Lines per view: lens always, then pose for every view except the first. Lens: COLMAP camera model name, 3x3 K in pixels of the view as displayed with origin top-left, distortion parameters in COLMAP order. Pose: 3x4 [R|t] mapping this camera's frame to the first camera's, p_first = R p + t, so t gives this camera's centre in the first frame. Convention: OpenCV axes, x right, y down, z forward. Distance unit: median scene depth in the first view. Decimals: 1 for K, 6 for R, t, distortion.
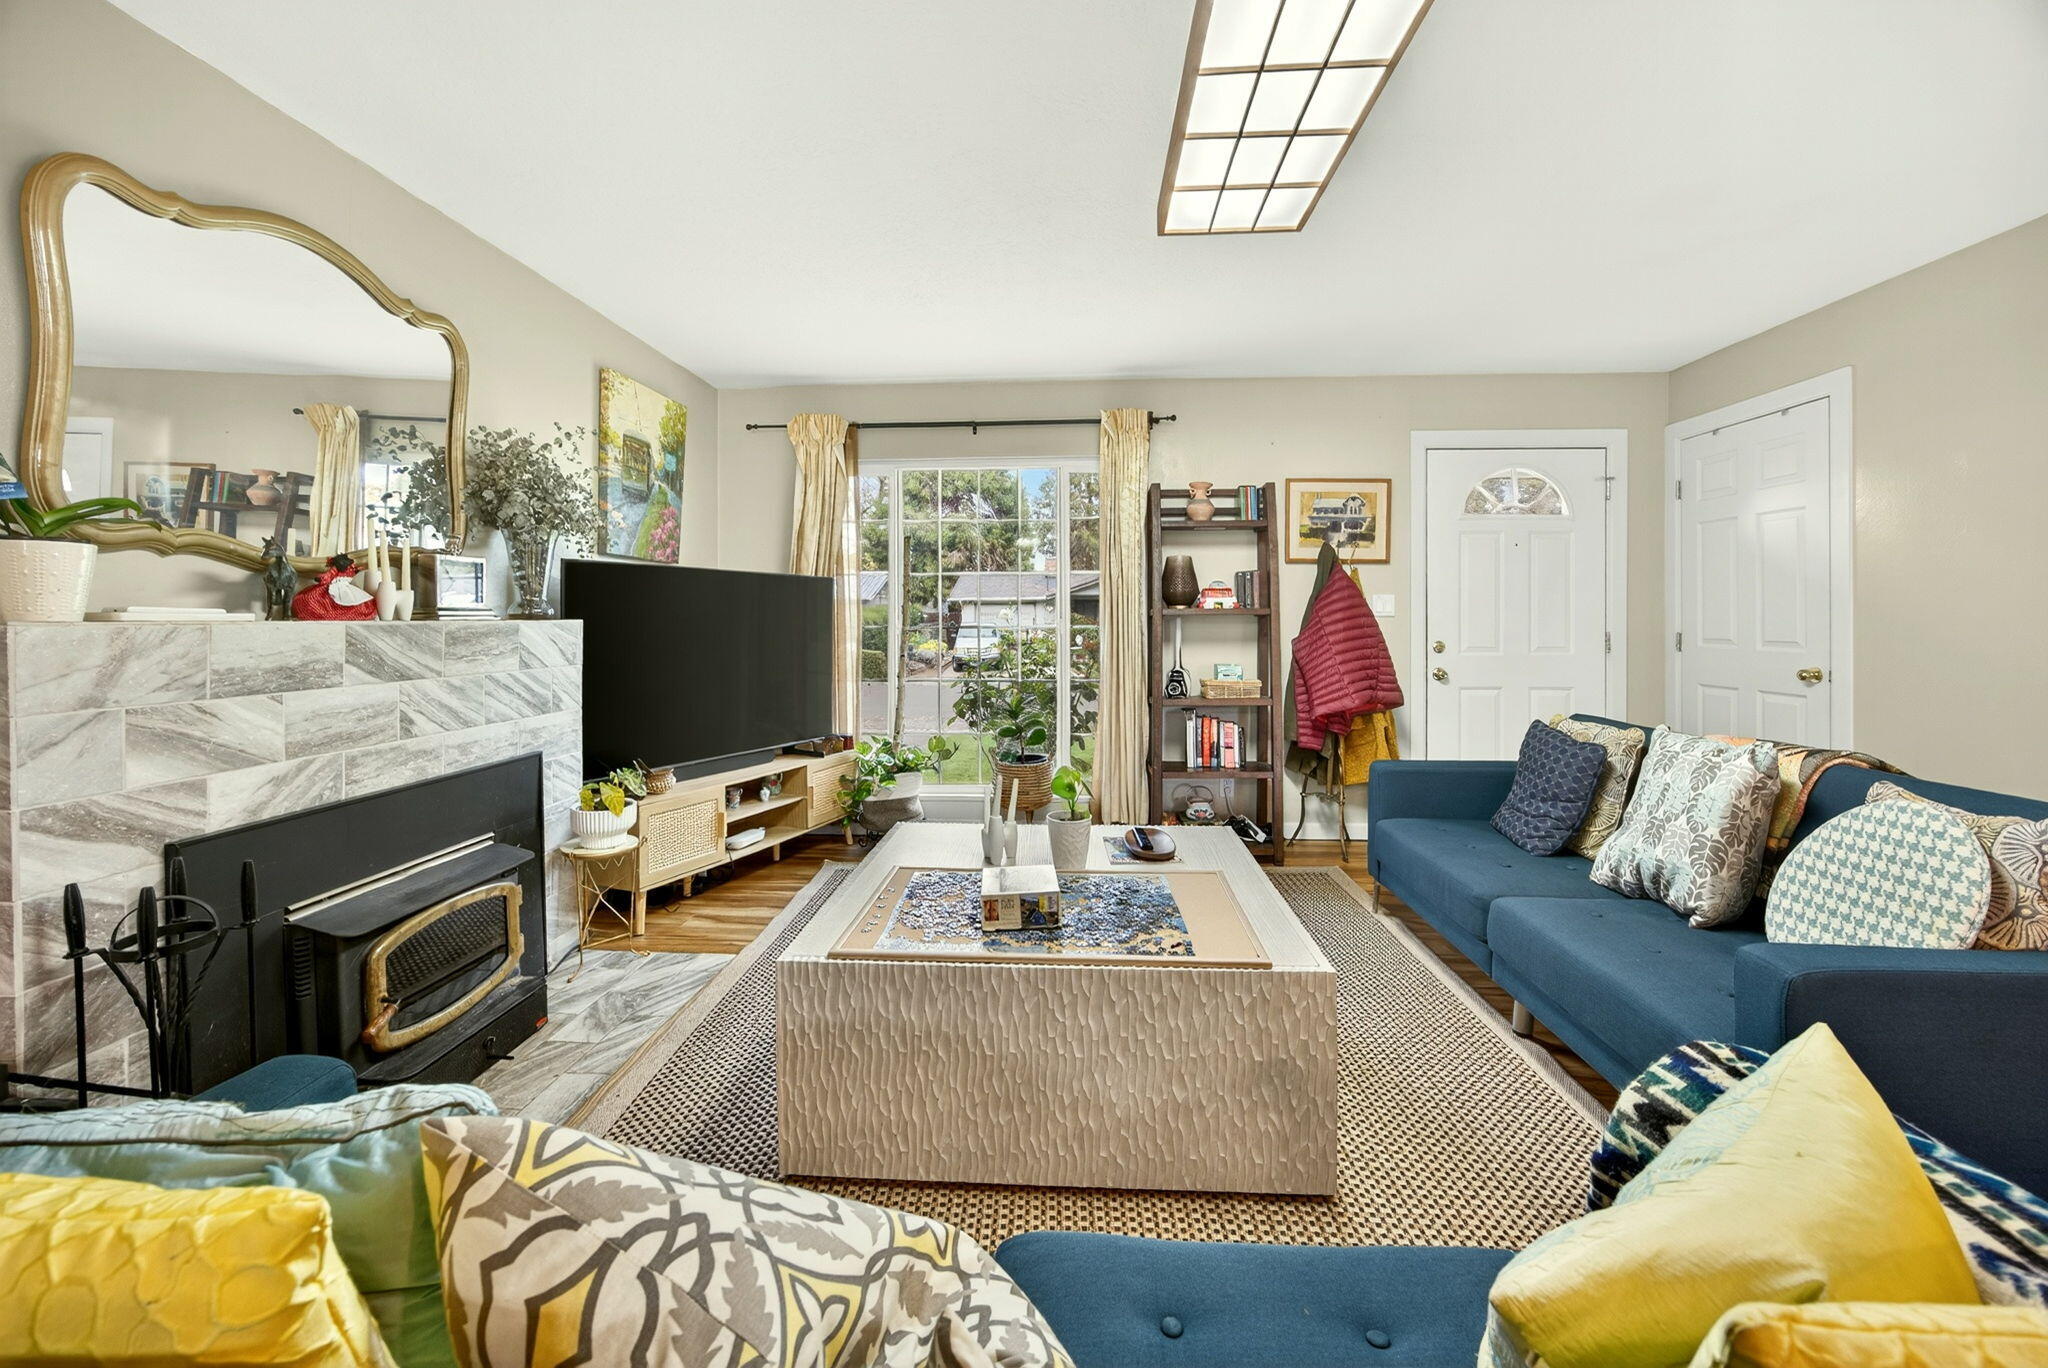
lens RADIAL K [[1701.0, 0, 1051.4], [0, 1701.0, 643.1], [0, 0, 1]] dist [-0.002242, 0.012134]
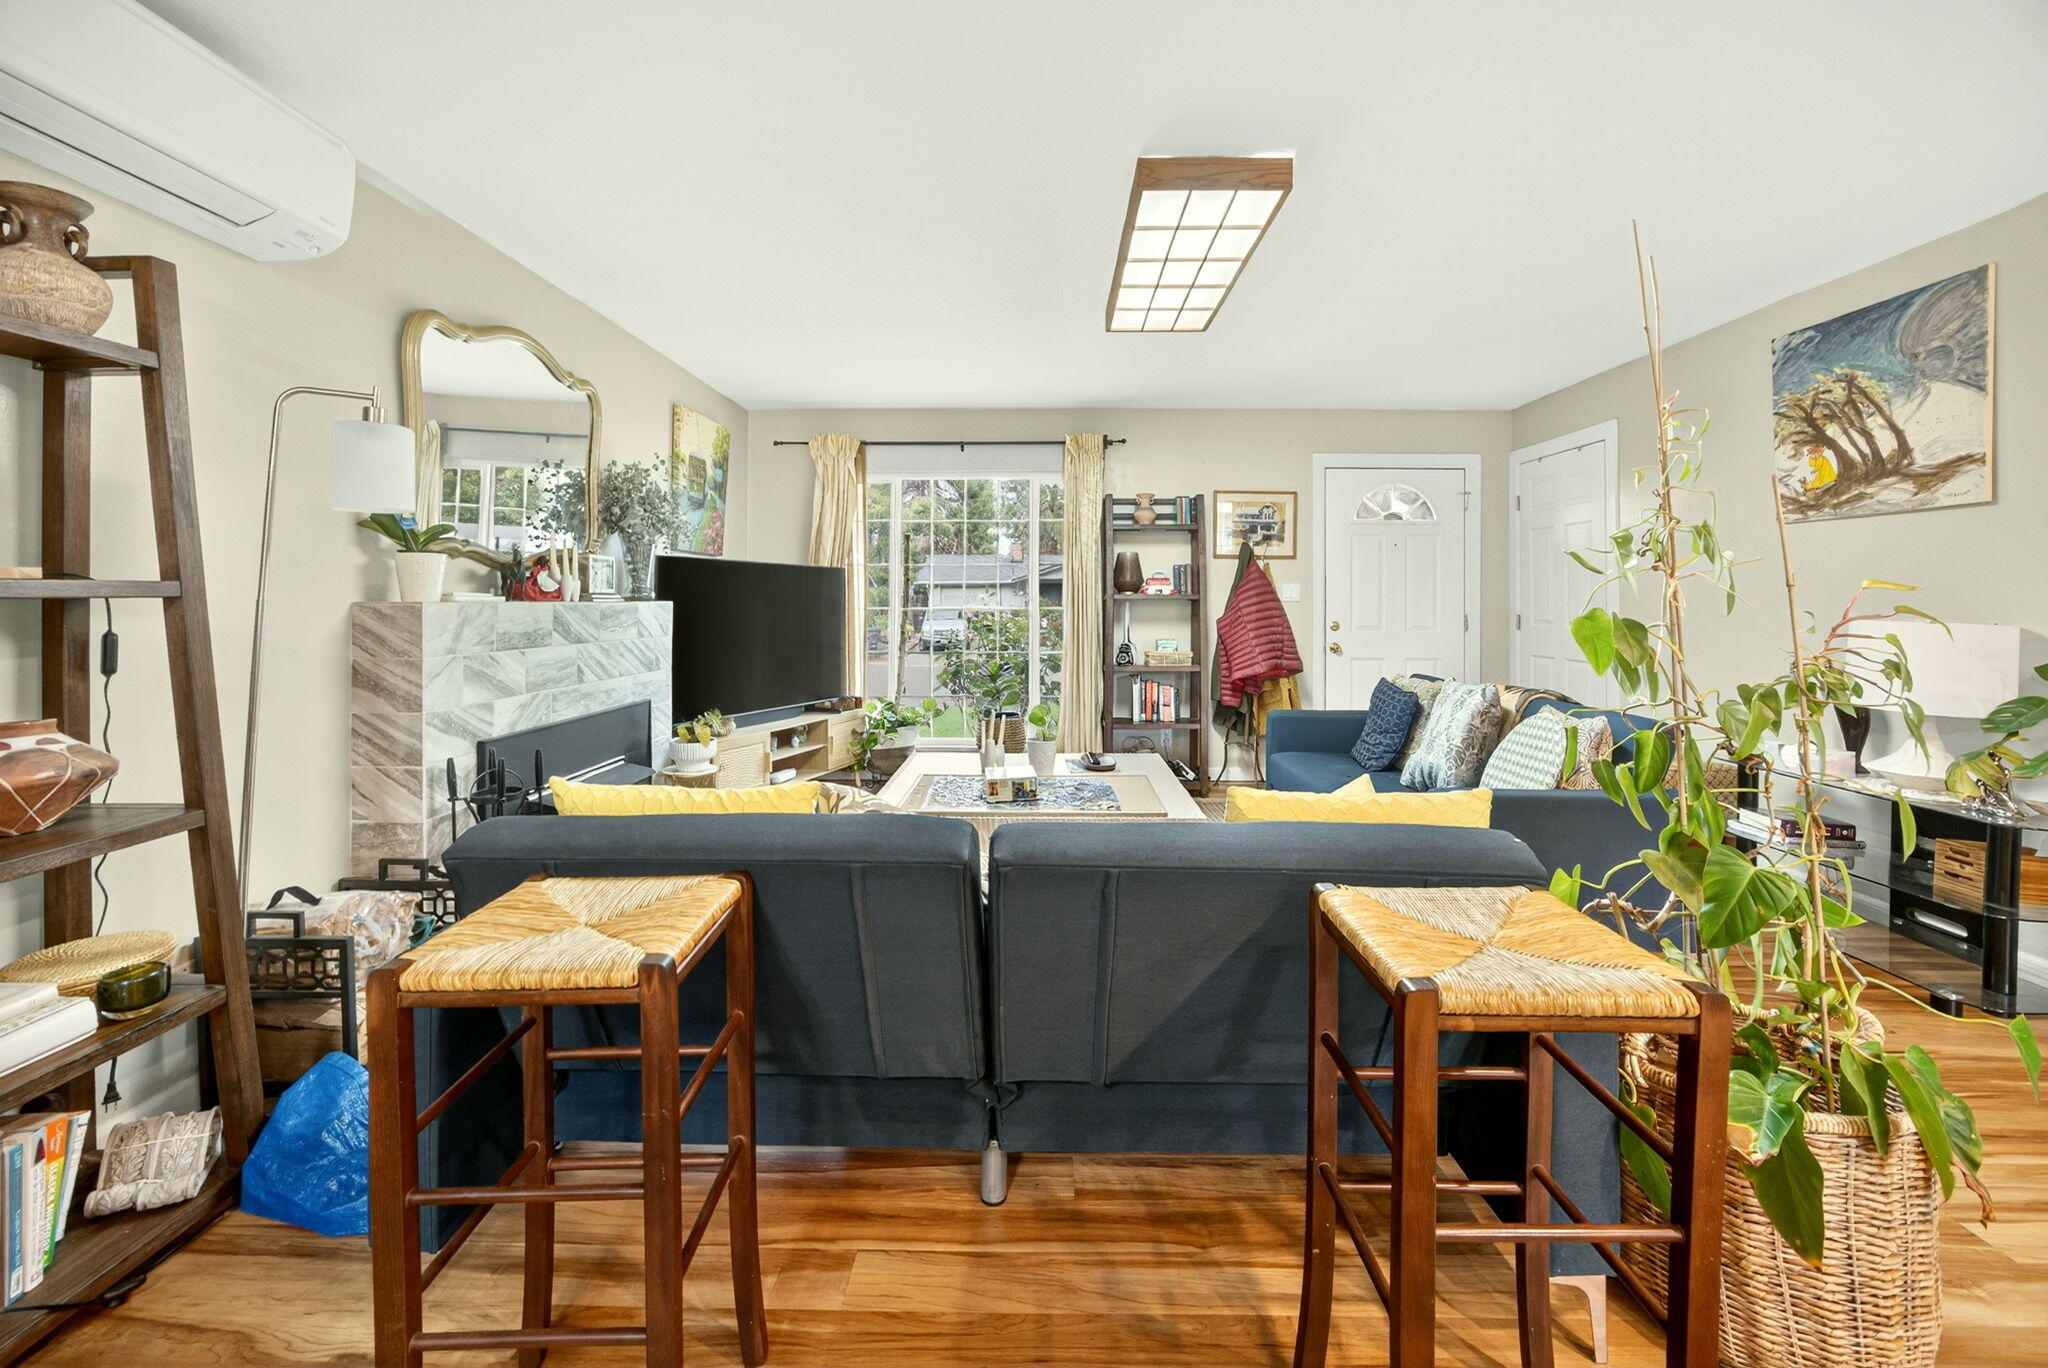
lens RADIAL K [[1701.0, 0, 1051.4], [0, 1701.0, 643.1], [0, 0, 1]] dist [-0.002242, 0.012134]
pose [[0.999773, 0.003609, 0.021009, -0.006984], [-0.003818, 0.999944, 0.009919, 0.003414], [-0.020972, -0.009997, 0.999730, -0.255254]]
